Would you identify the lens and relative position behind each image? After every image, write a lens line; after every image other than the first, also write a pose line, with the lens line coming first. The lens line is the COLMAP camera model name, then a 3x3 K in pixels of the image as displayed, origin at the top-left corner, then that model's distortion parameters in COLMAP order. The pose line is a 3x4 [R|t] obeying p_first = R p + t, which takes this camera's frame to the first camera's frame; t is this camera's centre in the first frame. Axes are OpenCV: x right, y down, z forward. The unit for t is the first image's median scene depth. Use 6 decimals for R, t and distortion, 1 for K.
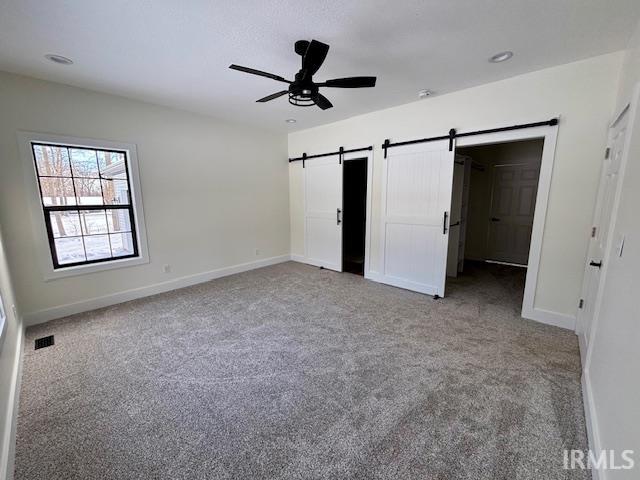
lens RADIAL K [[257.5, 0, 322.4], [0, 257.5, 240.1], [0, 0, 1]] dist [-0.000161, -0.000401]
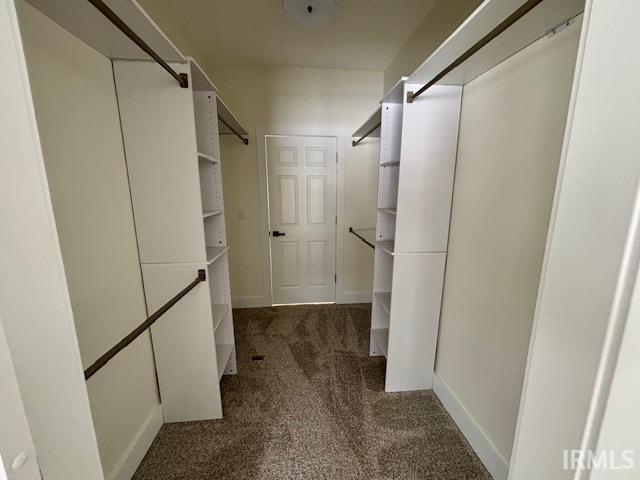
lens RADIAL K [[257.5, 0, 322.4], [0, 257.5, 240.1], [0, 0, 1]] dist [-0.000161, -0.000401]
pose [[0.673865, -0.129262, 0.727460, 0.335865], [0.119229, 0.990698, 0.065592, -0.094552], [-0.729171, 0.042535, 0.683008, 0.563149]]
